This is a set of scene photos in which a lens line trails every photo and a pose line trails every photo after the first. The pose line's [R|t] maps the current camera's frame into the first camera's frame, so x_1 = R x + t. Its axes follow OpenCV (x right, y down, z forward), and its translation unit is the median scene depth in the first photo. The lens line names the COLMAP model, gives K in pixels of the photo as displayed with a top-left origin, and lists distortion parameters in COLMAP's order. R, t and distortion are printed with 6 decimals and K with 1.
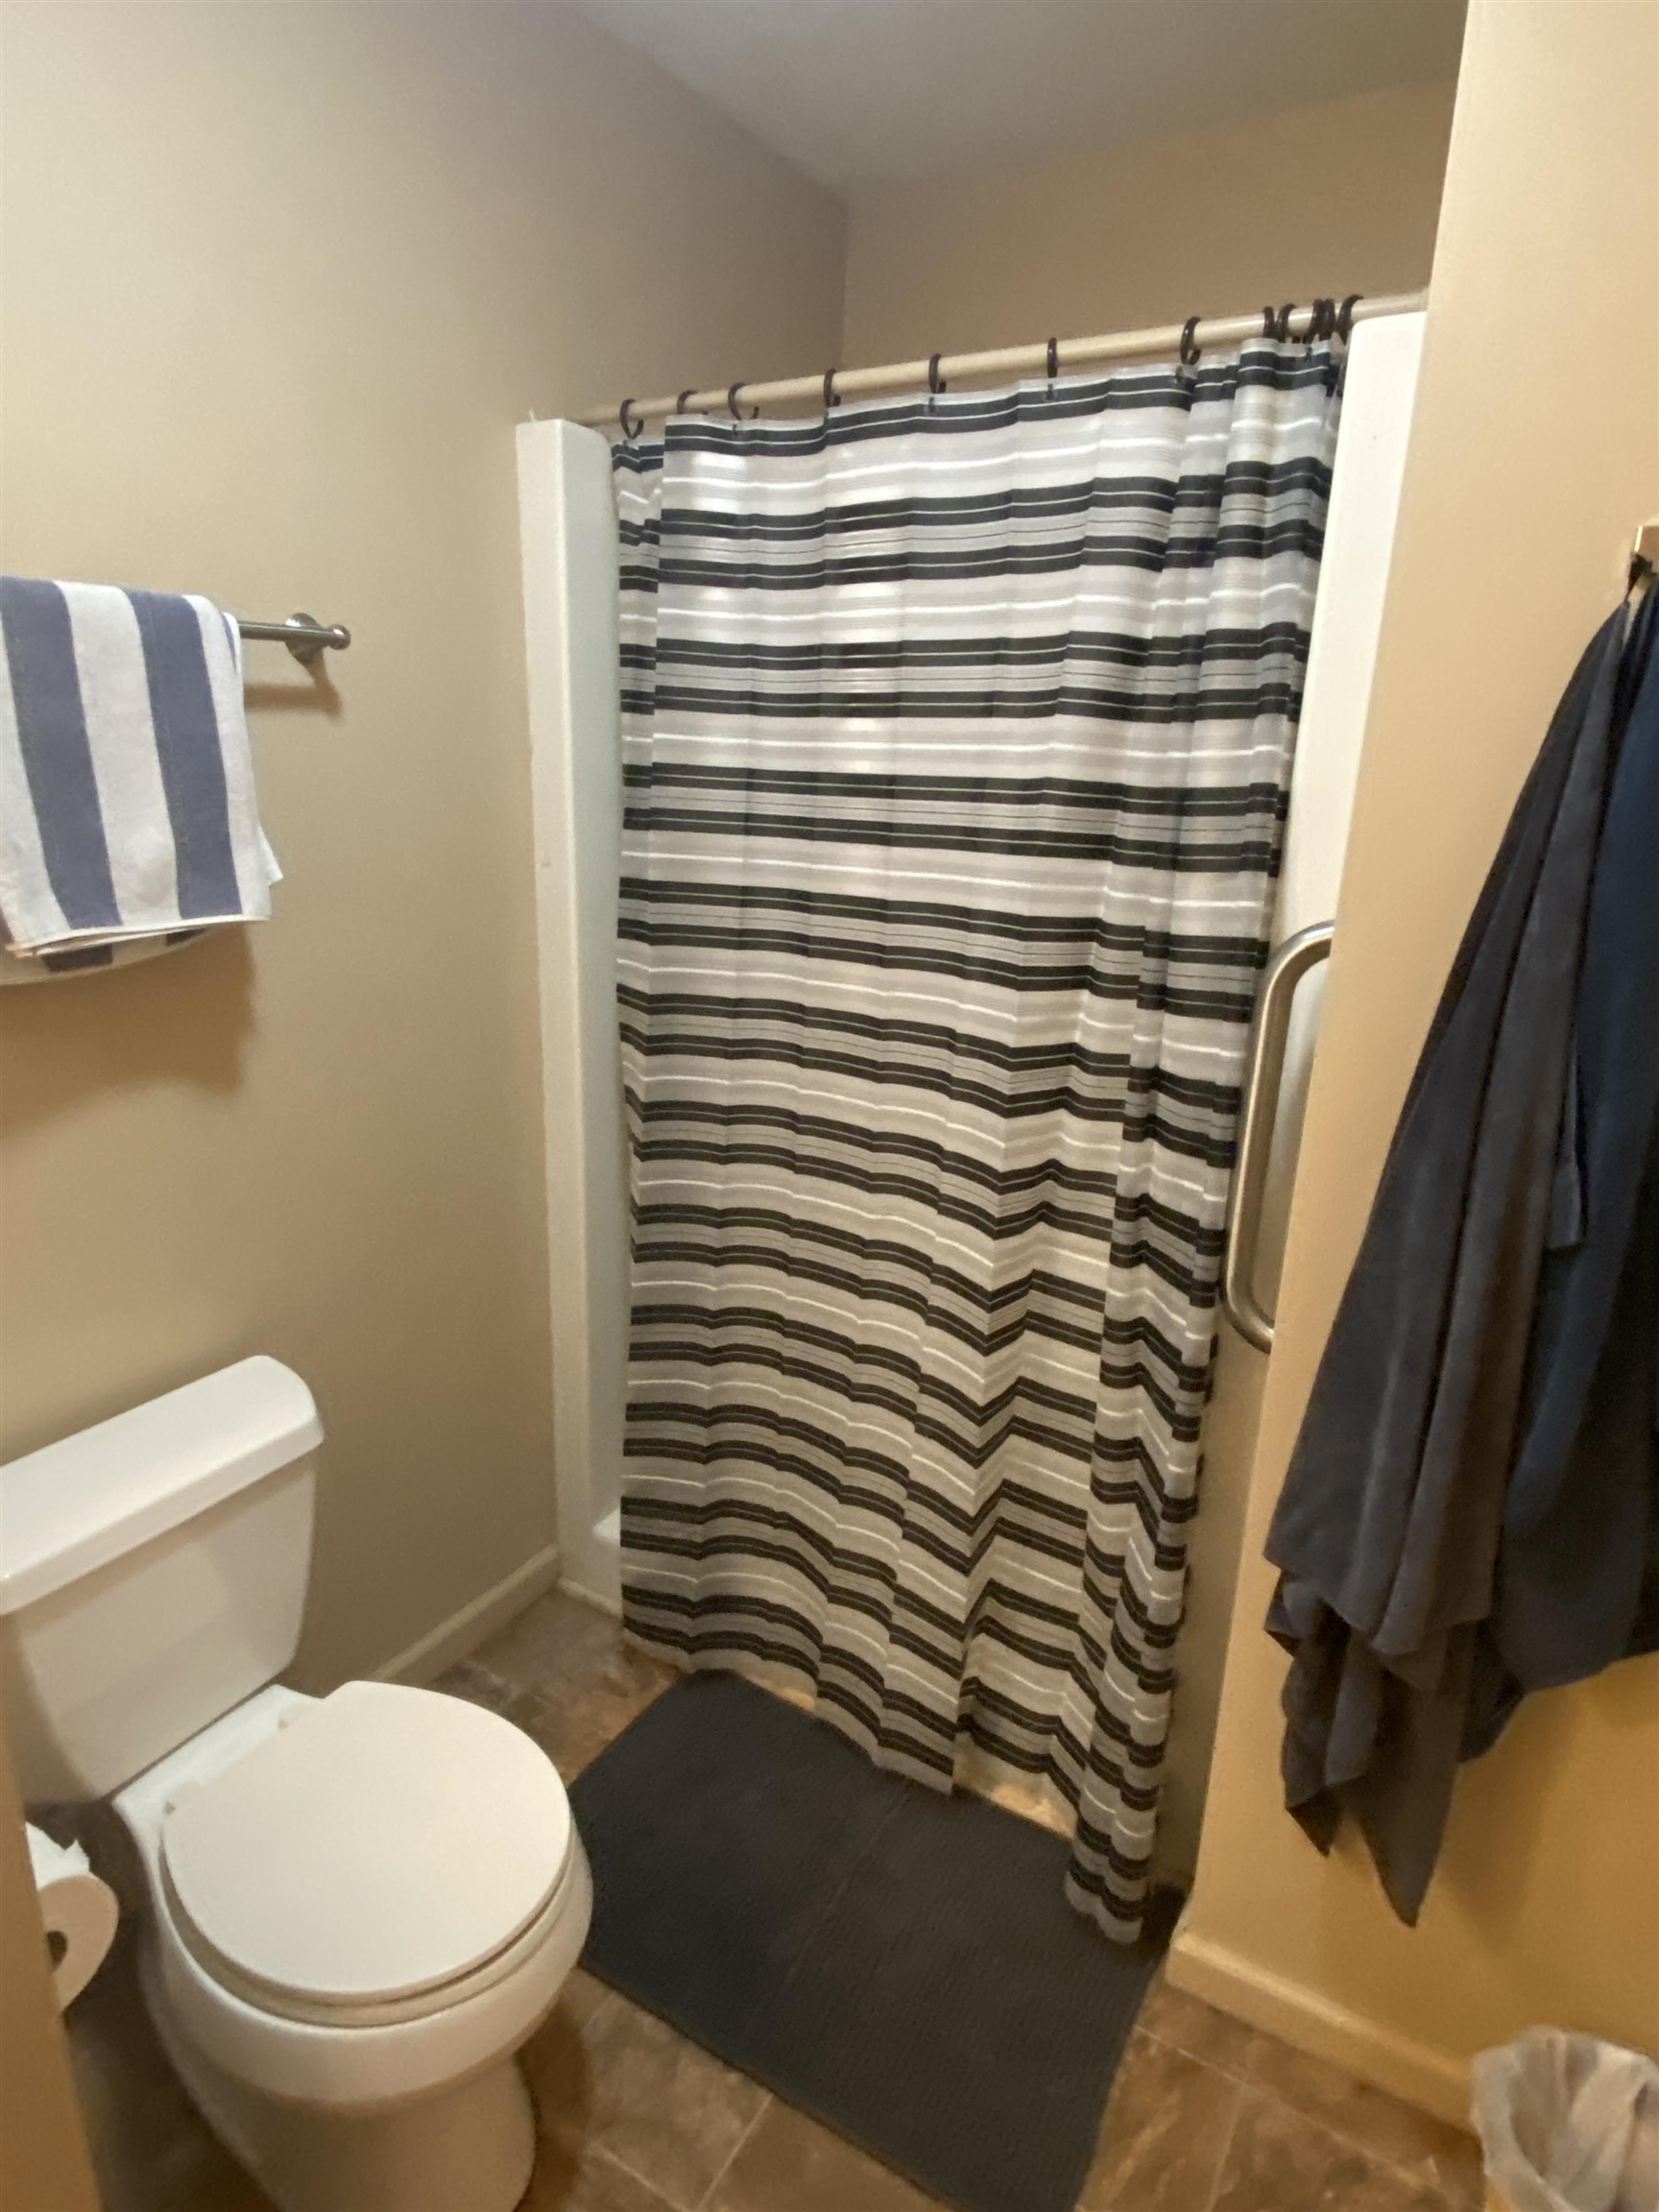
lens RADIAL K [[1228.5, 0, 824.4], [0, 1228.5, 1098.4], [0, 0, 1]] dist [0.070676, -0.096274]
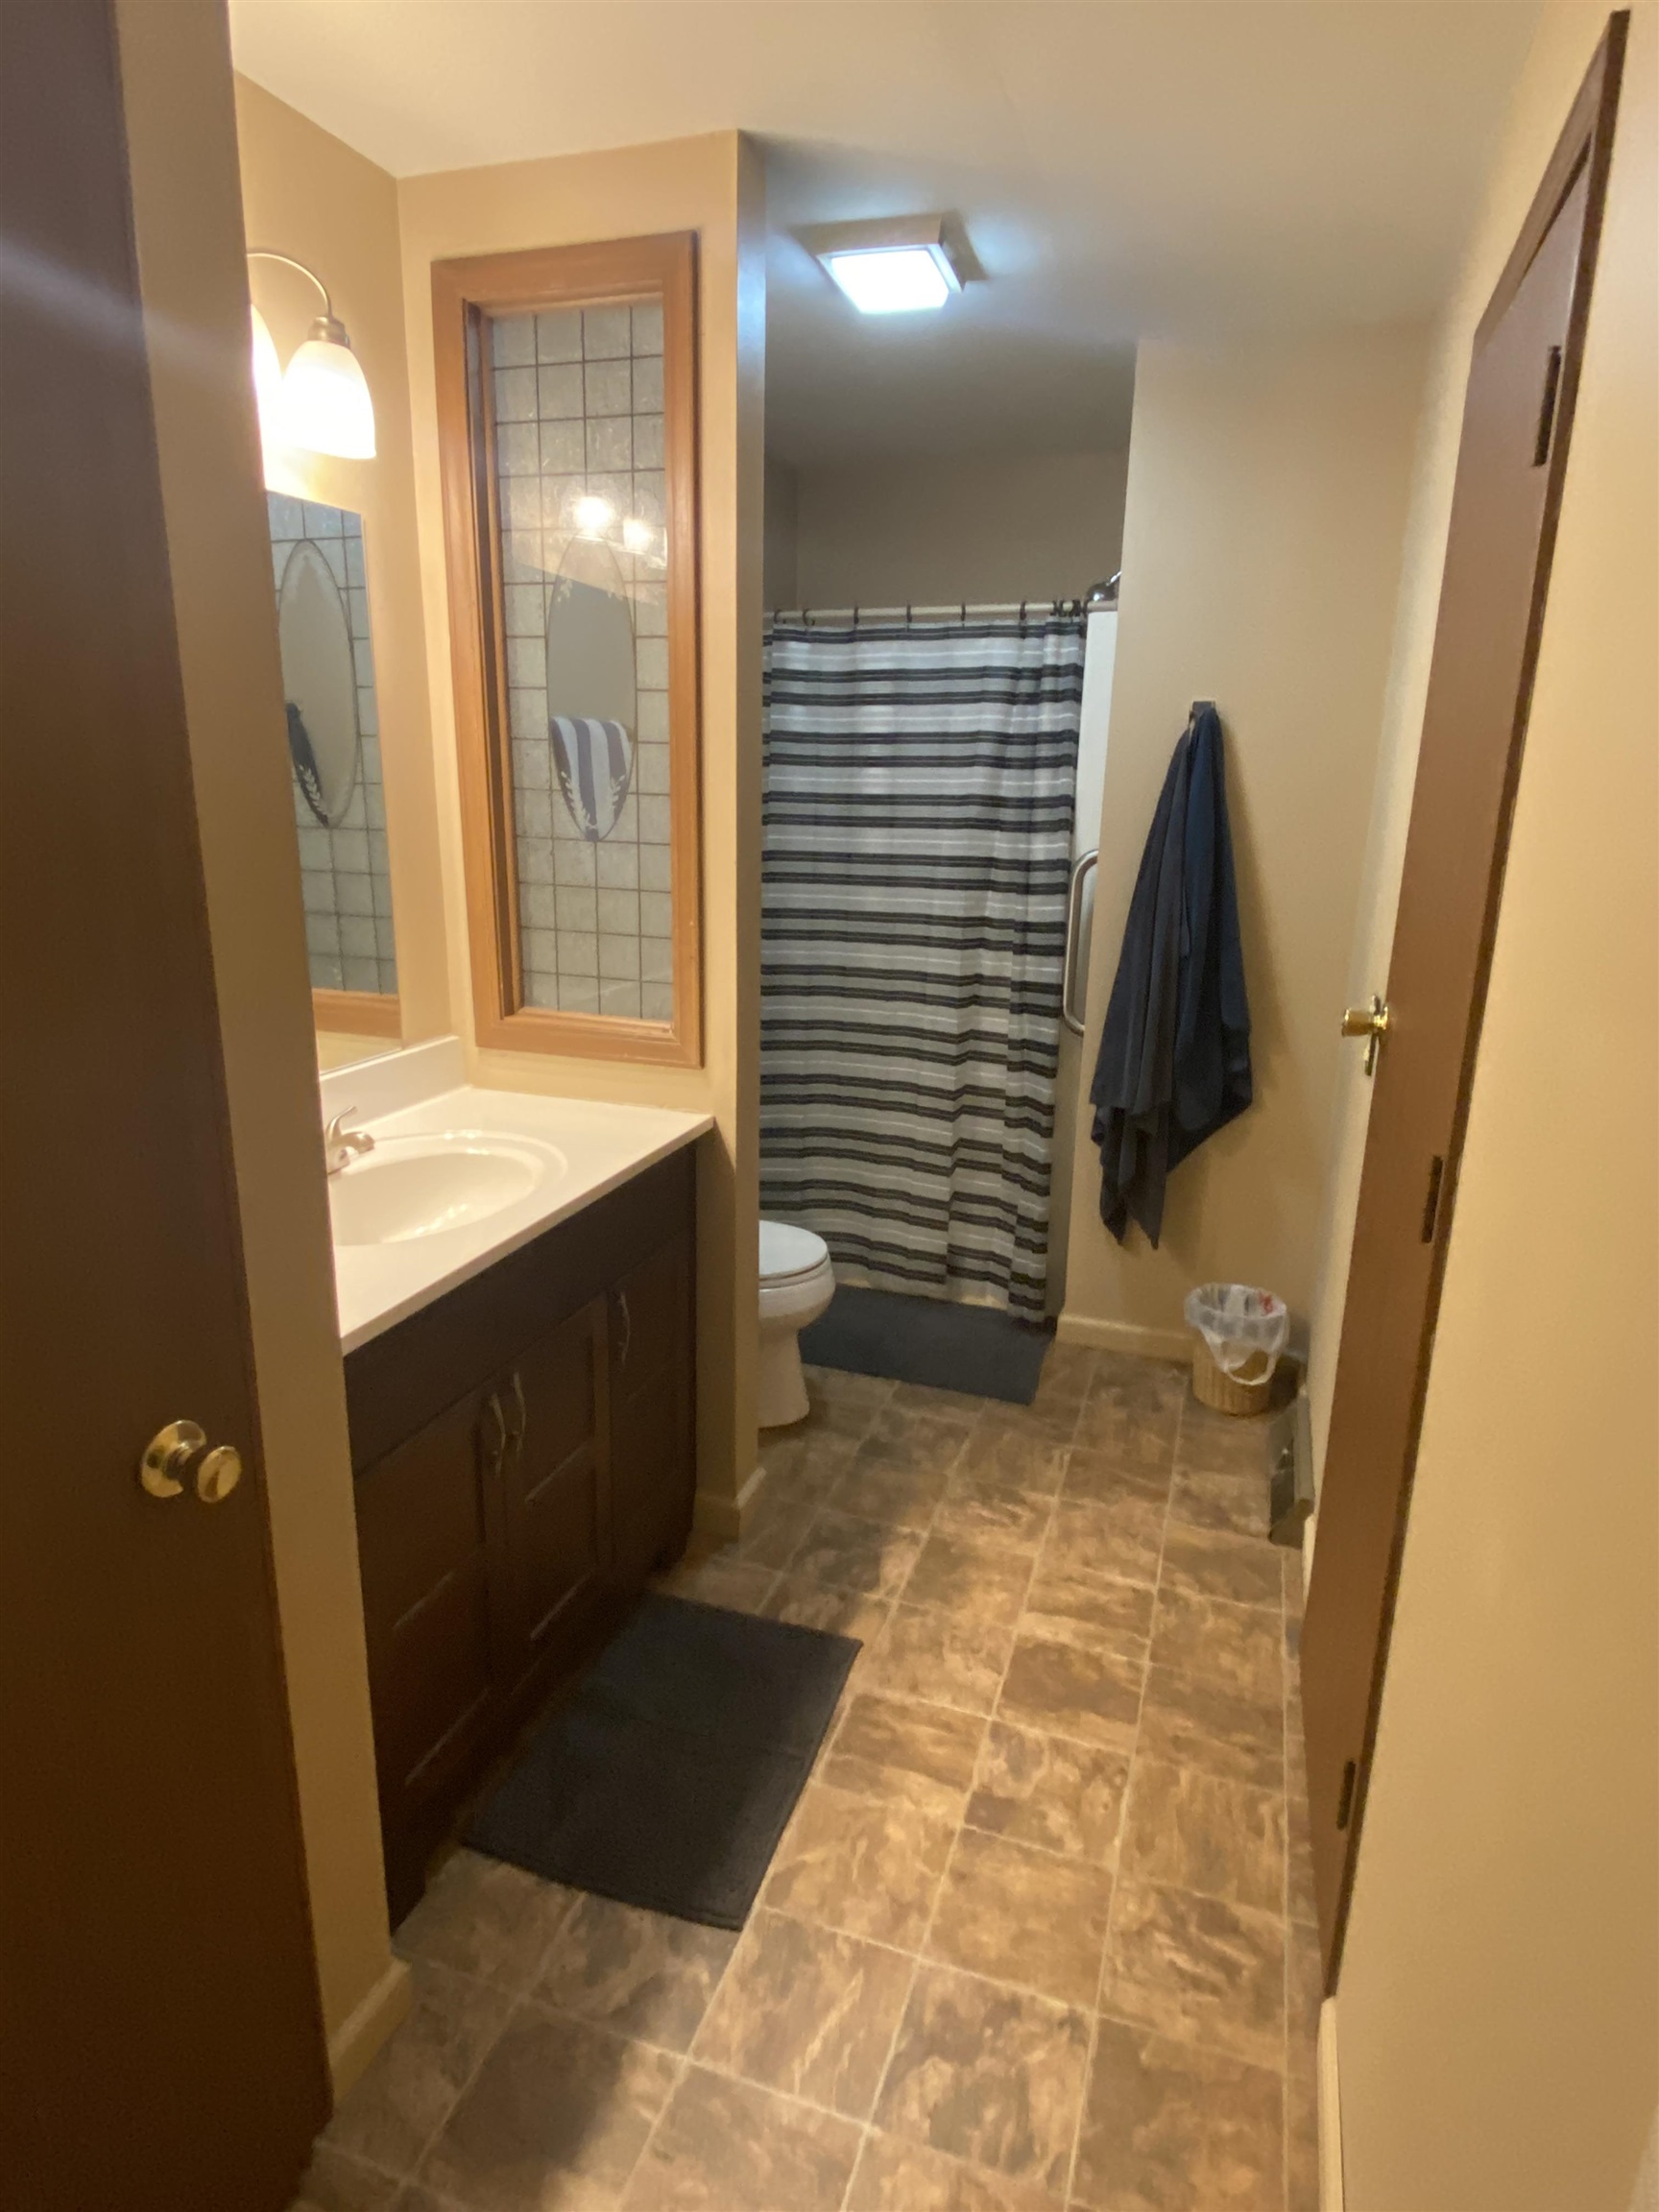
lens RADIAL K [[1251.2, 0, 829.5], [0, 1251.2, 1106.0], [0, 0, 1]] dist [0.087315, -0.103366]
pose [[0.974948, -0.068603, 0.211587, -0.618654], [0.073118, 0.997231, -0.013575, 0.332233], [-0.210070, 0.028706, 0.977265, -1.216969]]
